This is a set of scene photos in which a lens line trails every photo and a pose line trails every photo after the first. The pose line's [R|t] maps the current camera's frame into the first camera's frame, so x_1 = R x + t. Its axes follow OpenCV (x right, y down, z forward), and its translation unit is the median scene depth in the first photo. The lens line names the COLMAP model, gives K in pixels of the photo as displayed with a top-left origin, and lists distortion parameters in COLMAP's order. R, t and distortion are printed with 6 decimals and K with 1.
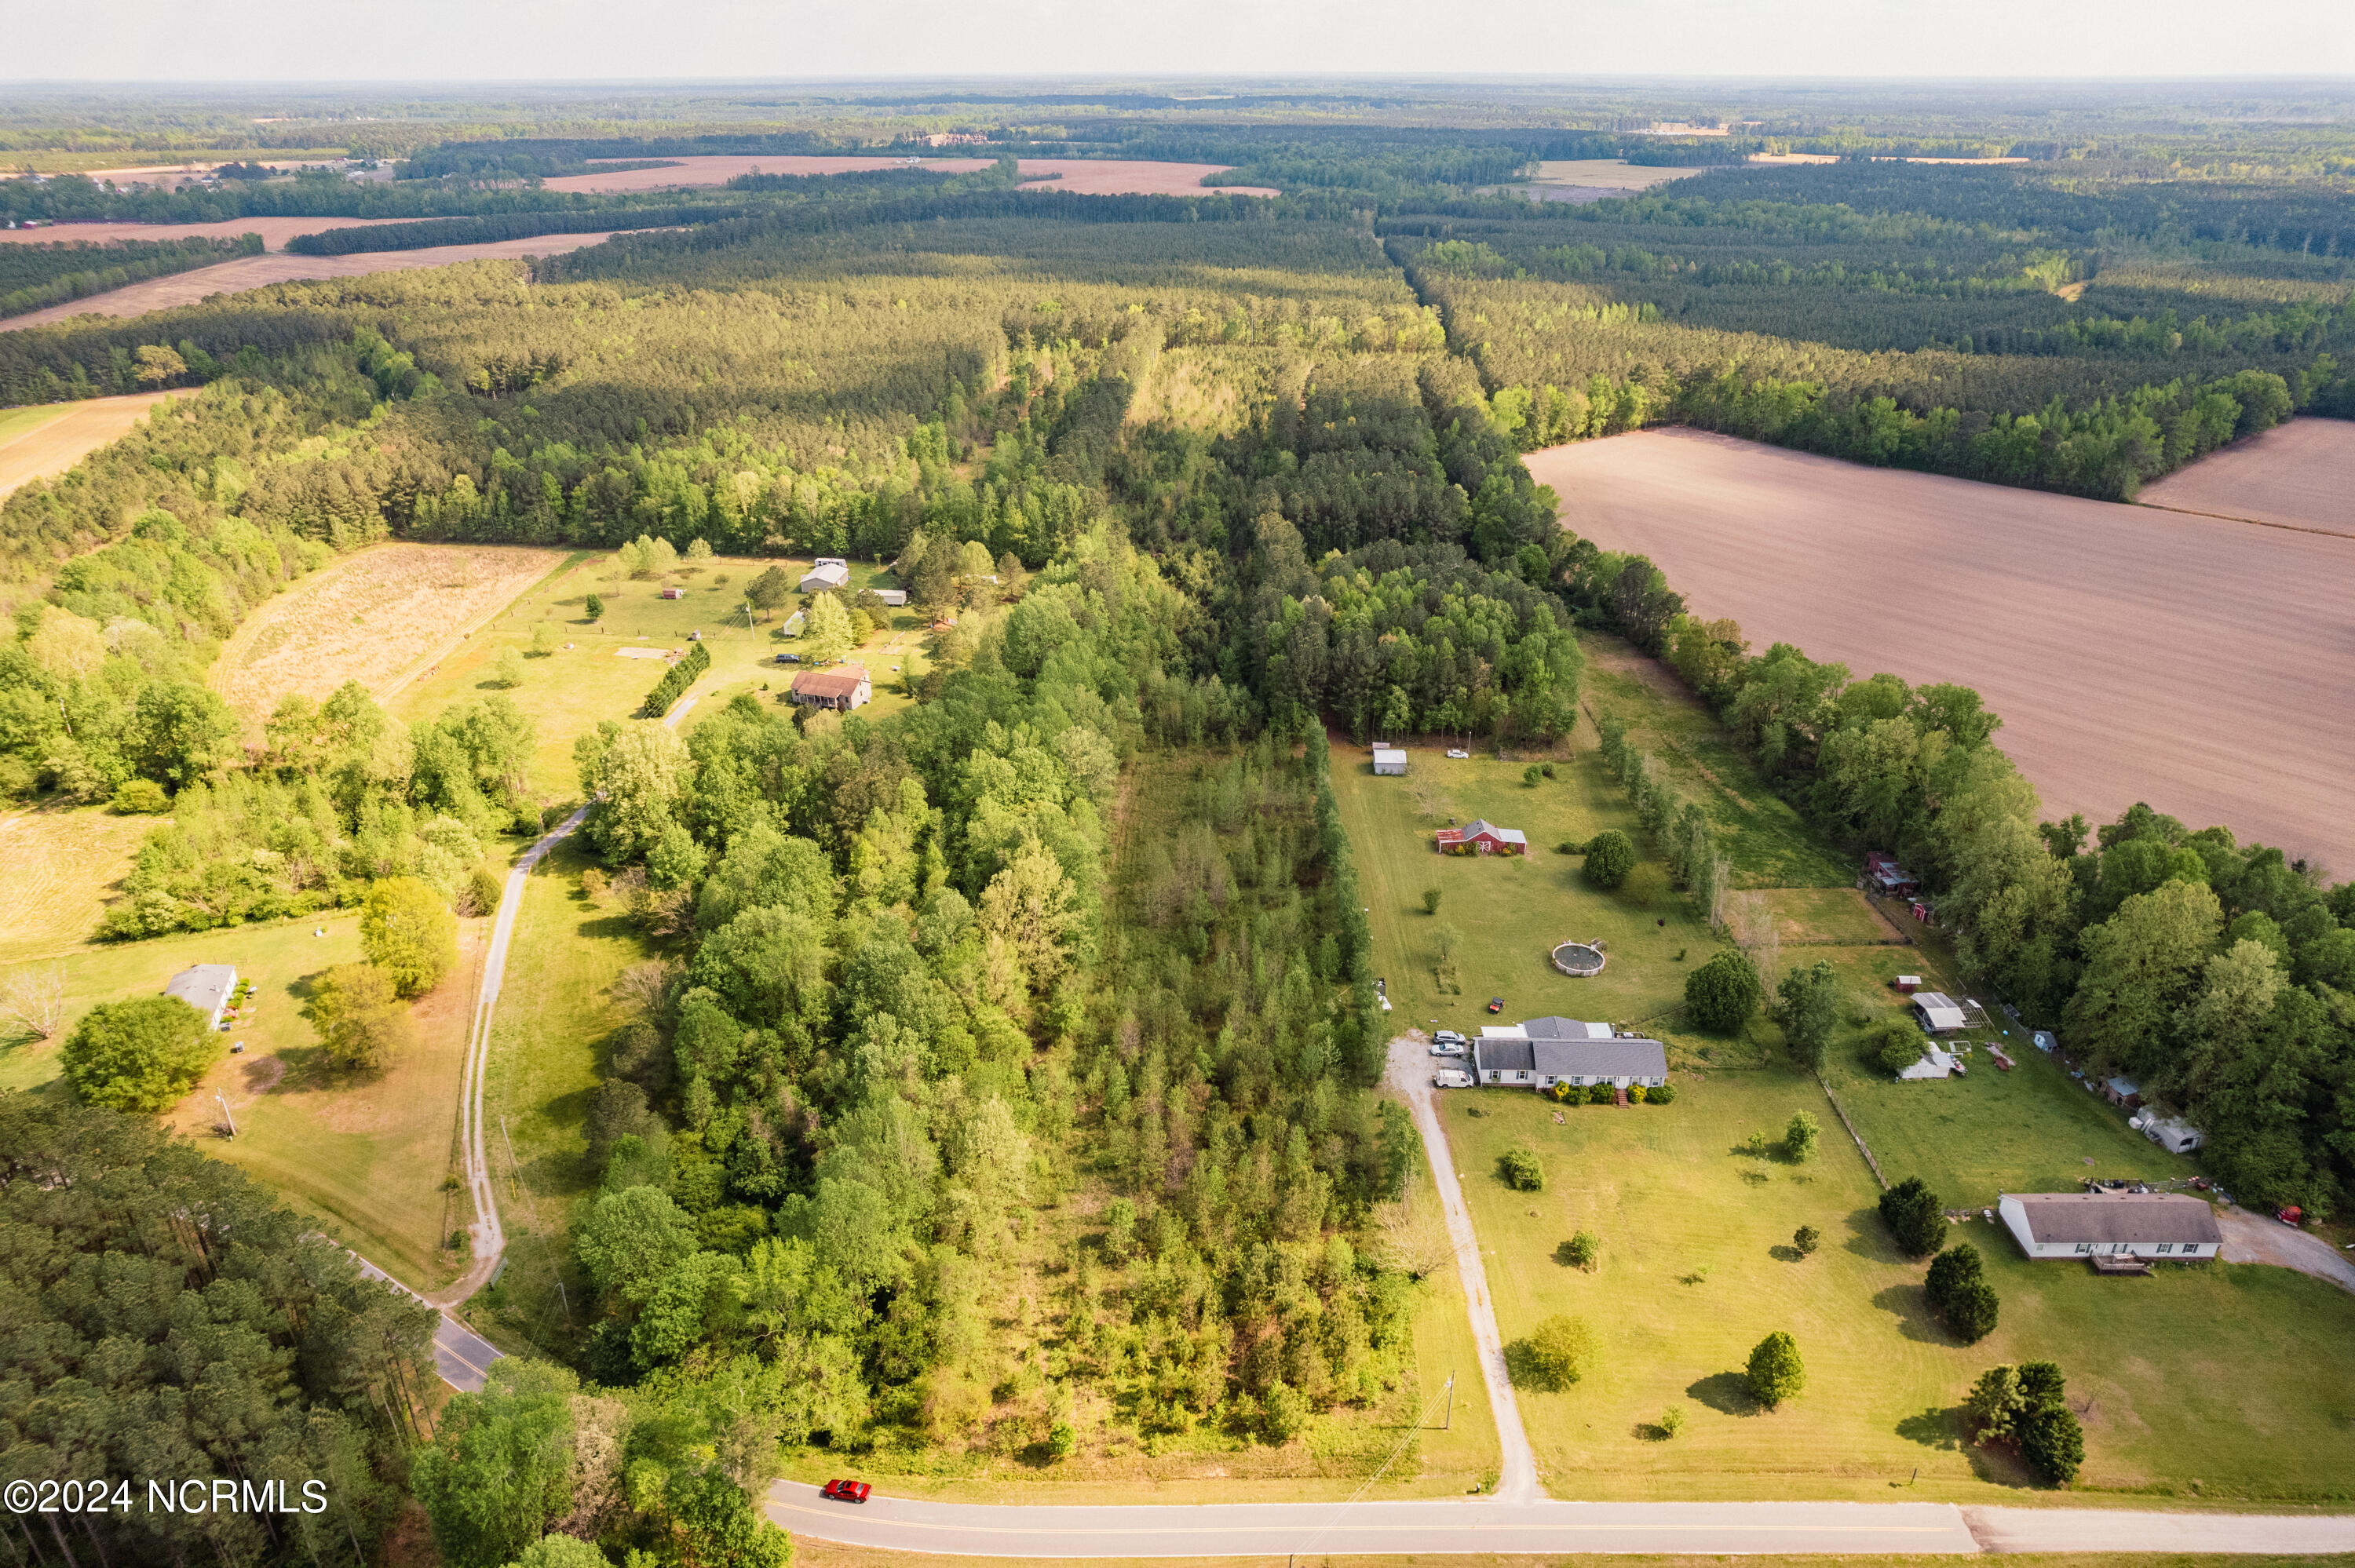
lens RADIAL K [[1501.4, 0, 1180.7], [0, 1501.4, 779.1], [0, 0, 1]] dist [-0.072367, 0.065150]
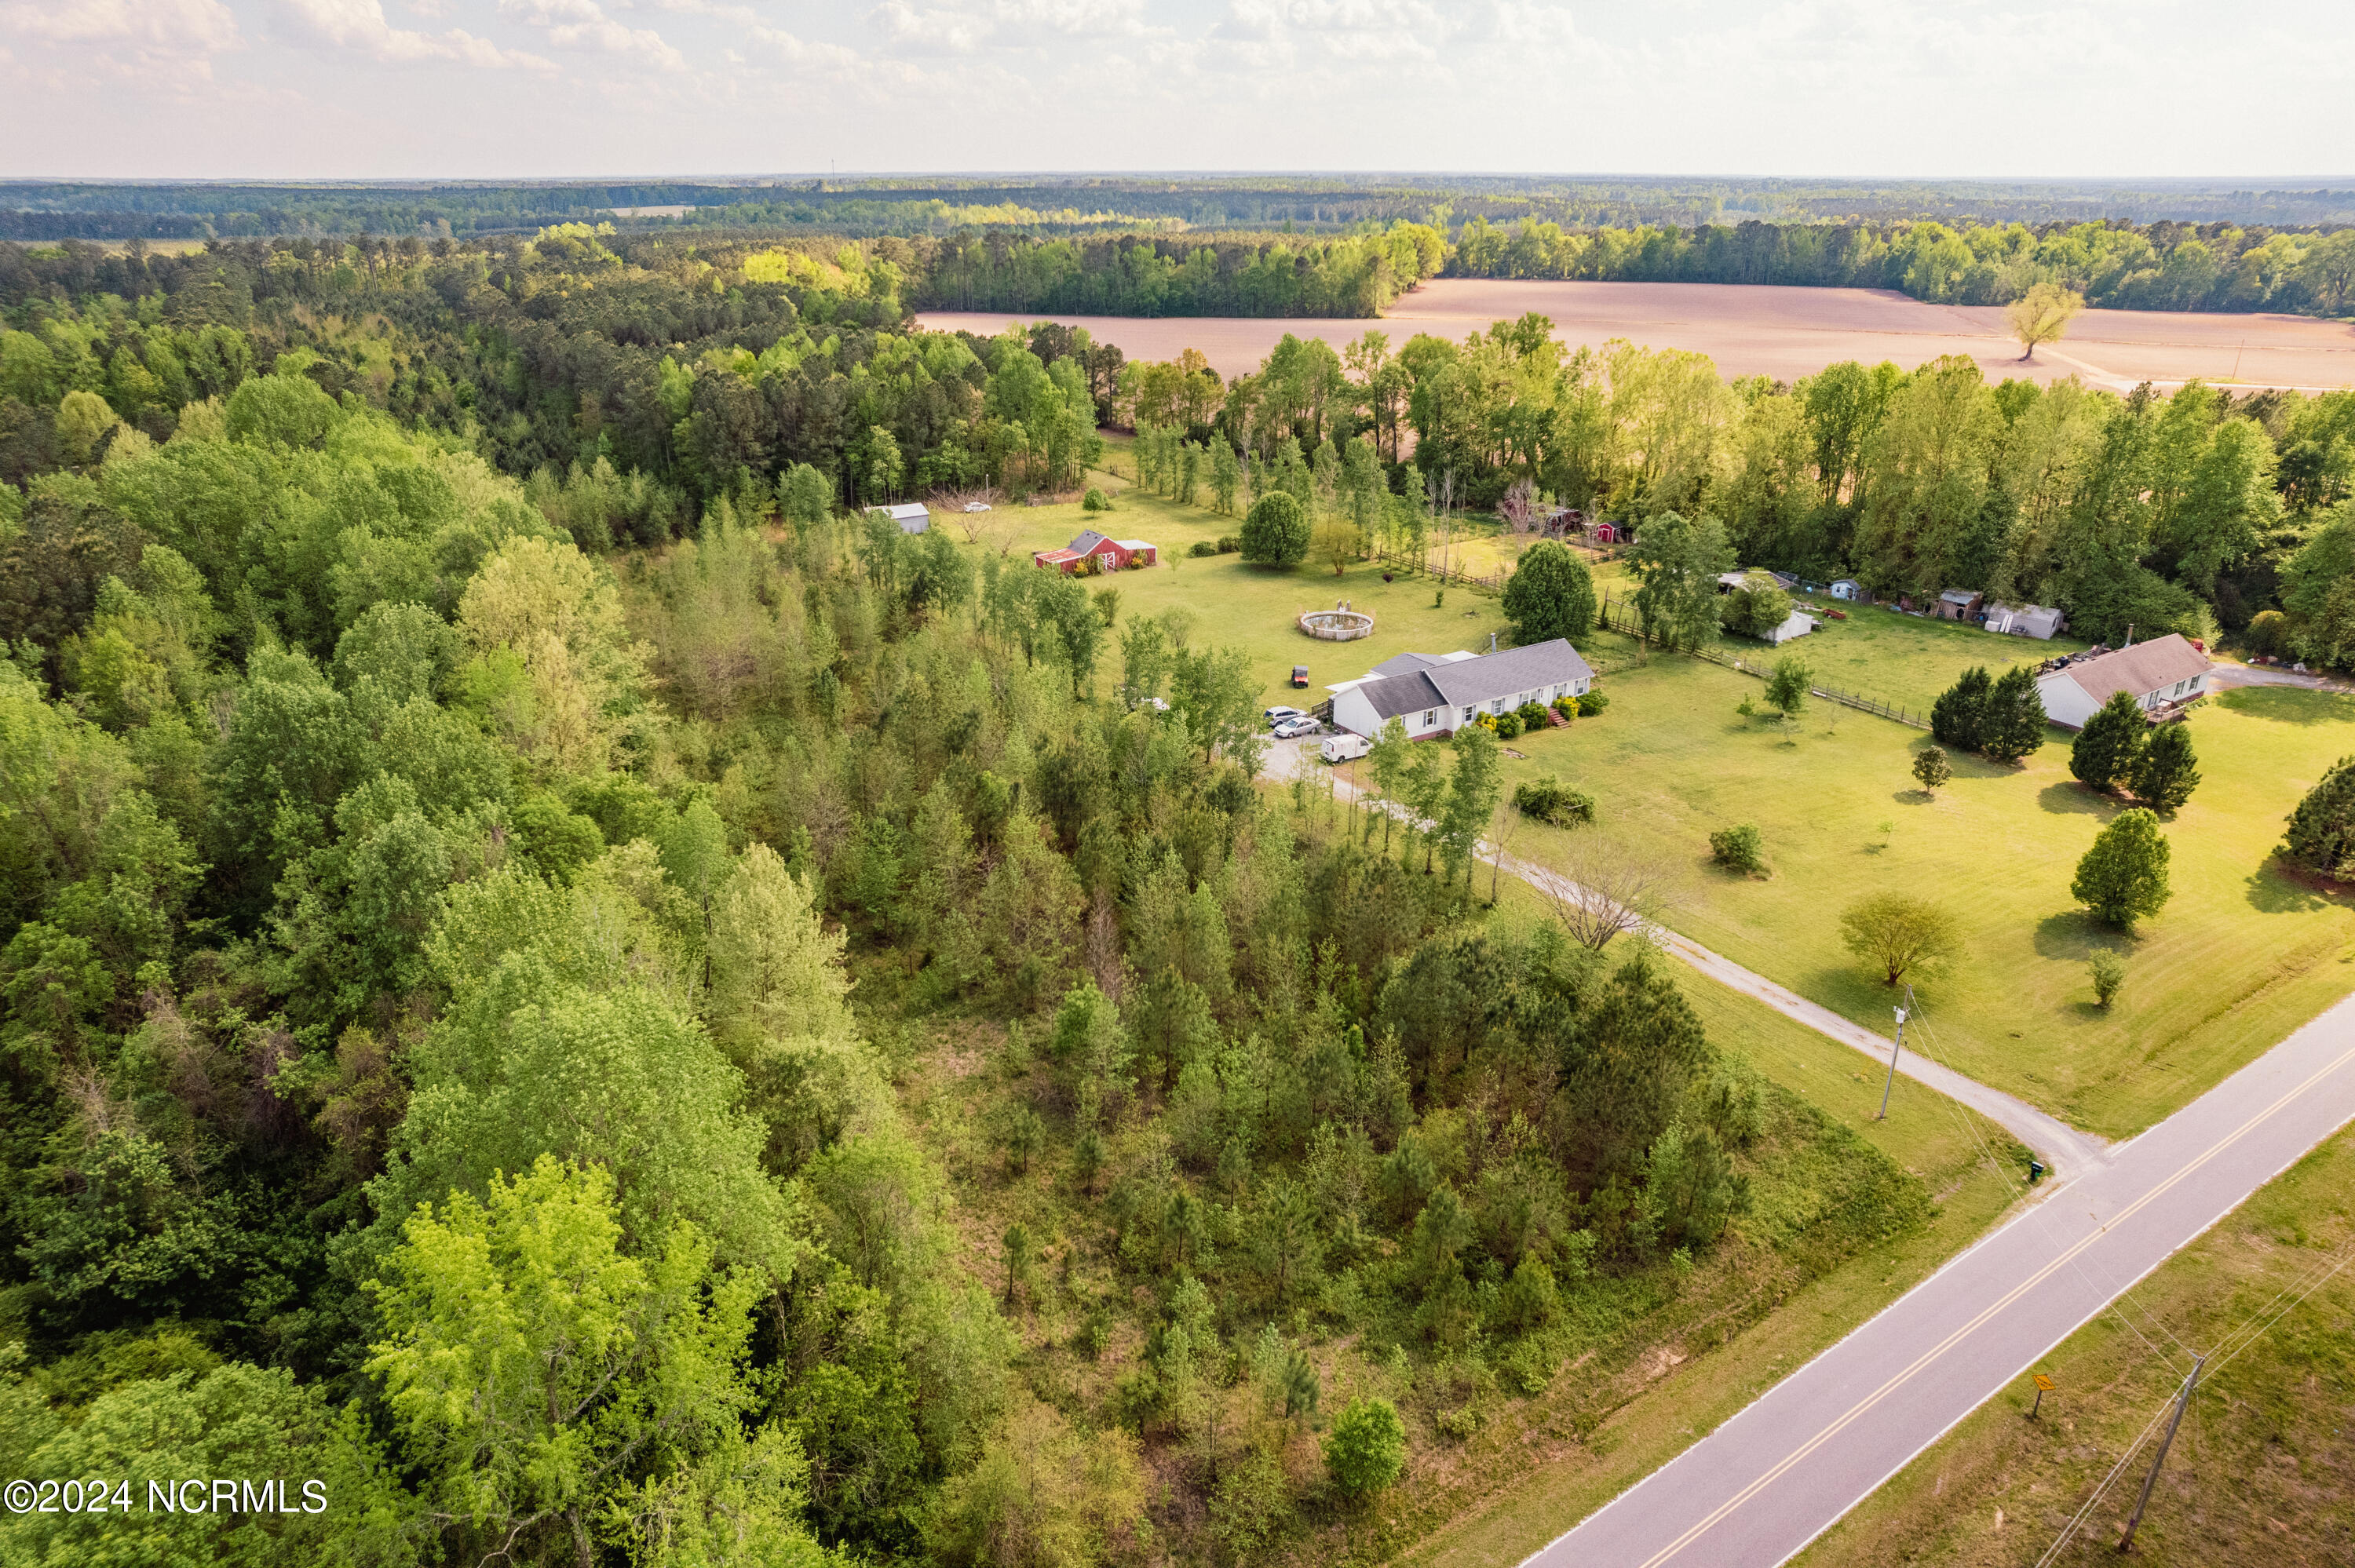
lens RADIAL K [[1475.7, 0, 1173.3], [0, 1475.7, 828.1], [0, 0, 1]] dist [-0.051991, 0.040717]
pose [[0.830105, -0.229554, 0.508164, -0.173338], [0.242028, 0.969337, 0.042518, 0.160028], [-0.502343, 0.087695, 0.860210, 0.422177]]
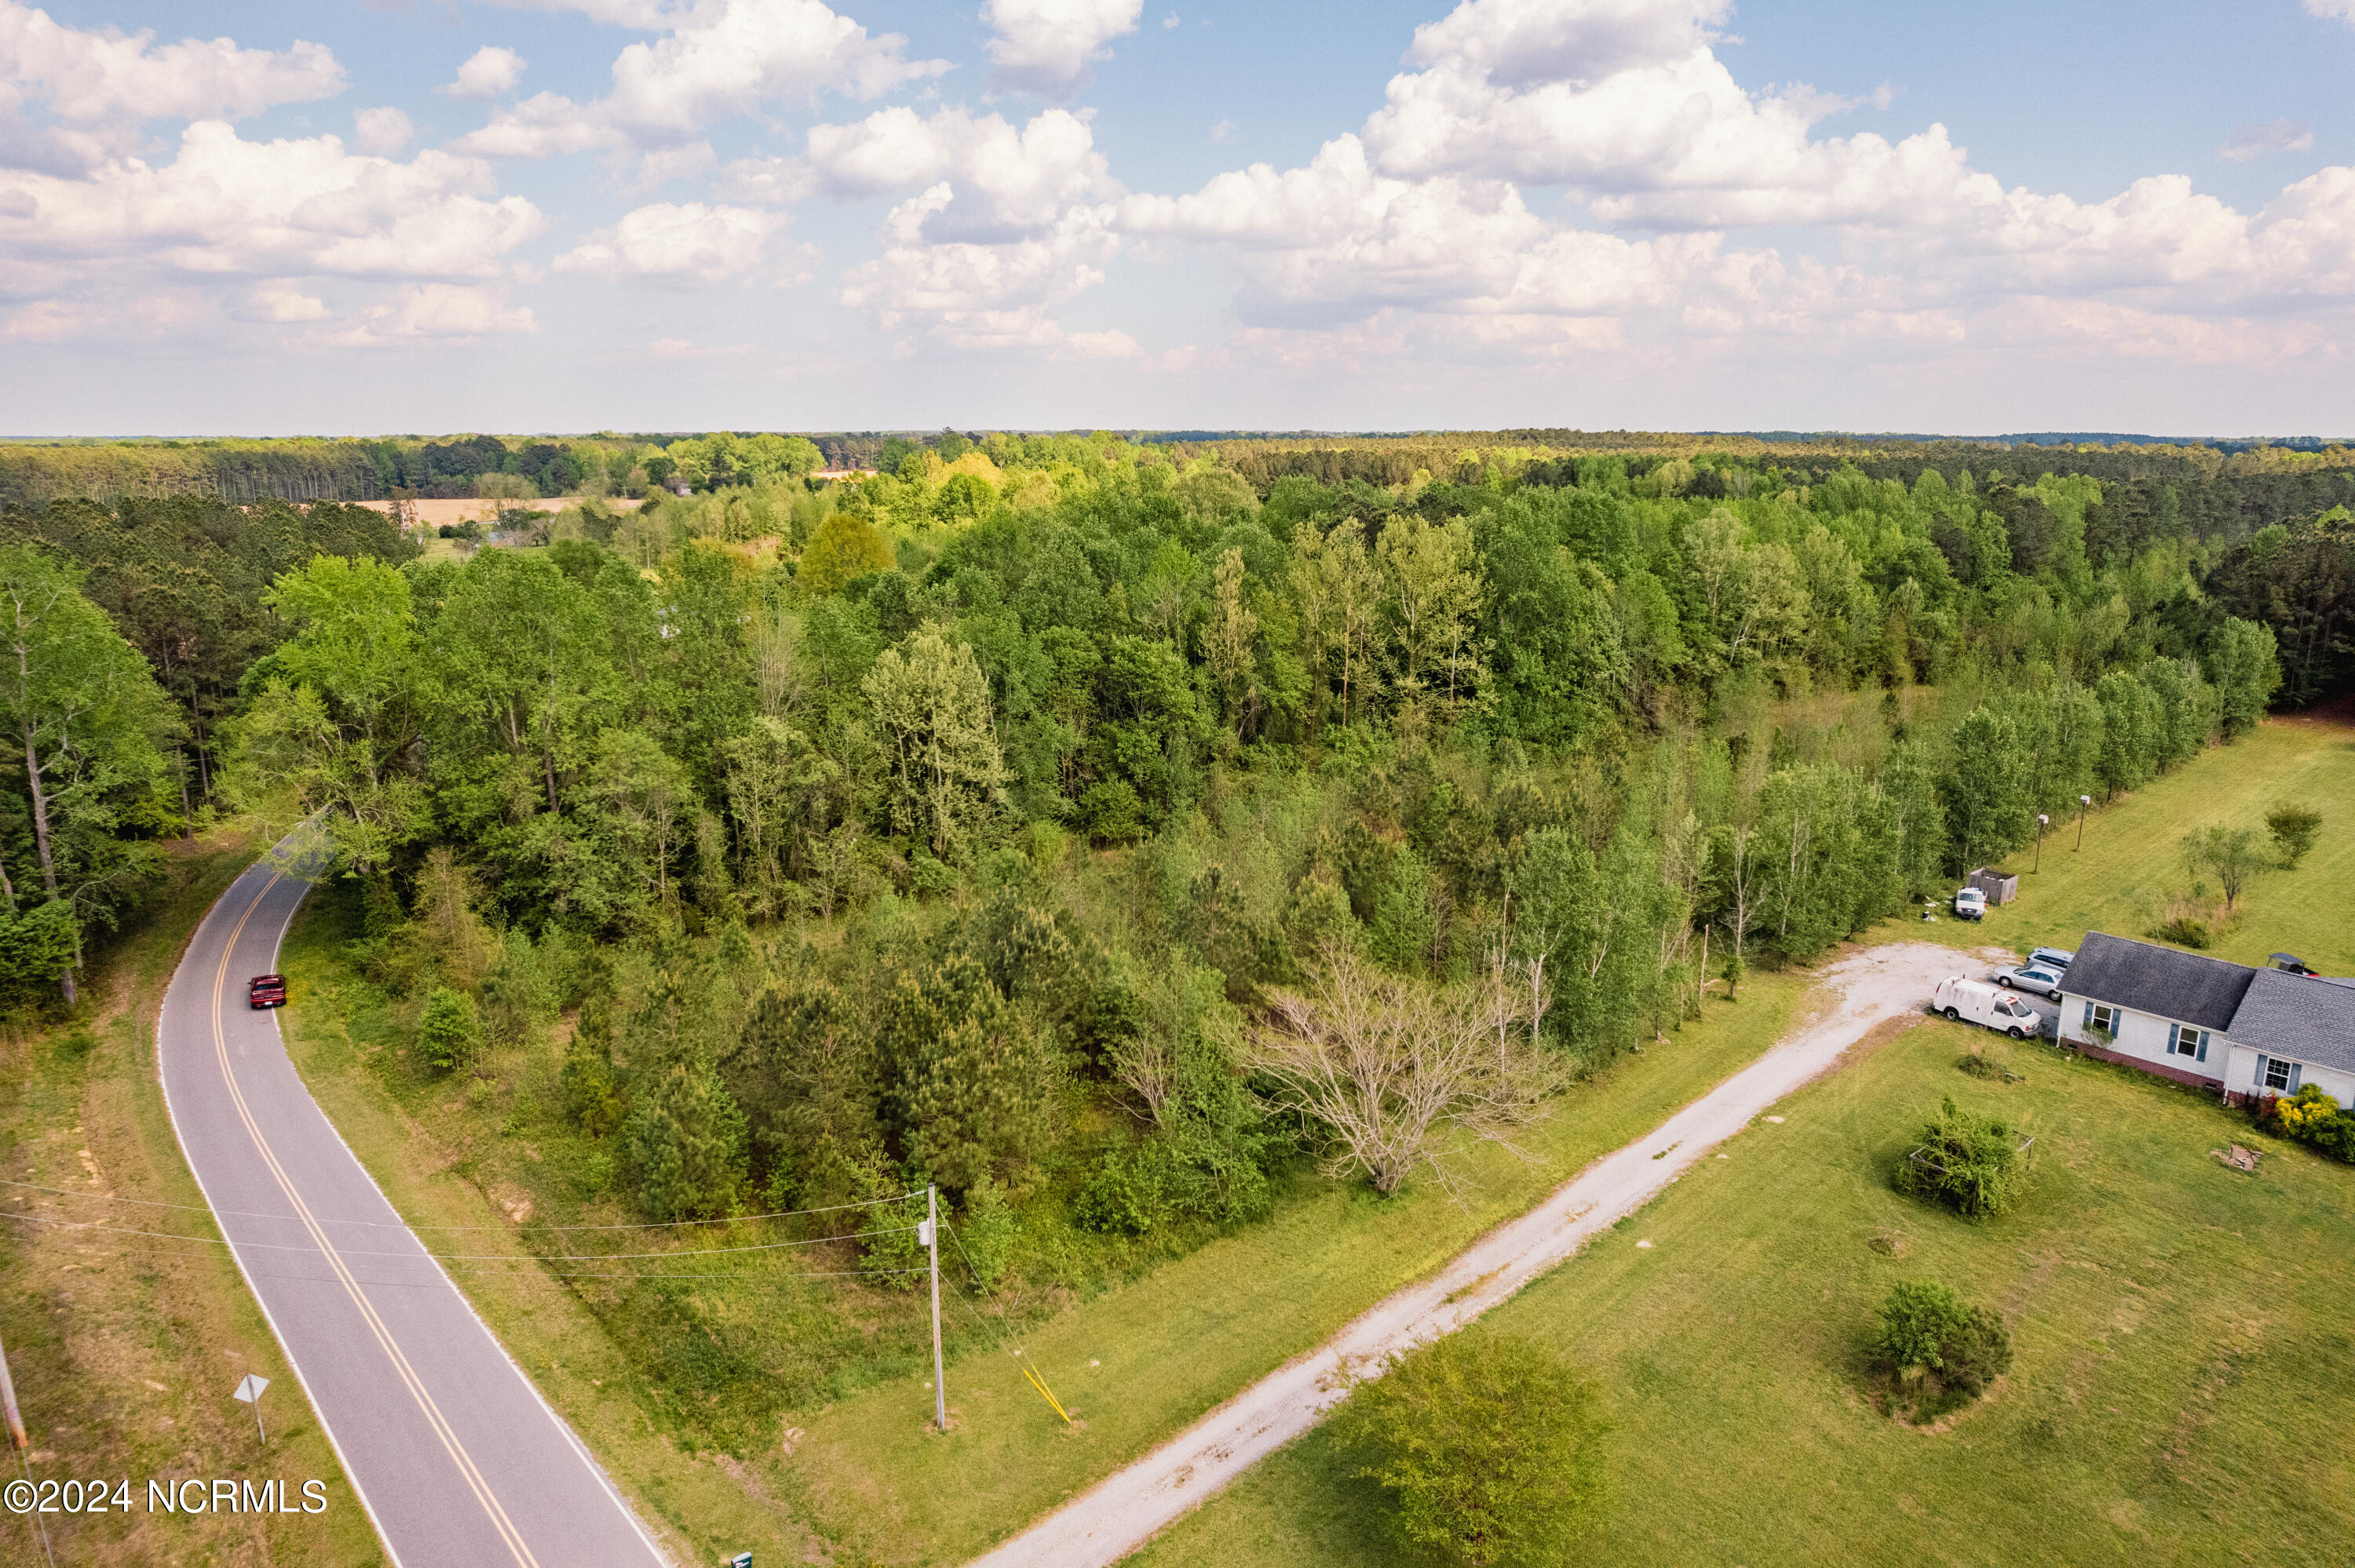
lens RADIAL K [[1506.3, 0, 1180.5], [0, 1506.3, 778.9], [0, 0, 1]] dist [-0.084747, 0.079722]
pose [[0.675171, 0.169755, -0.717863, 0.256889], [-0.321128, 0.943747, -0.078860, 0.203726], [0.664094, 0.283770, 0.691703, 0.497312]]
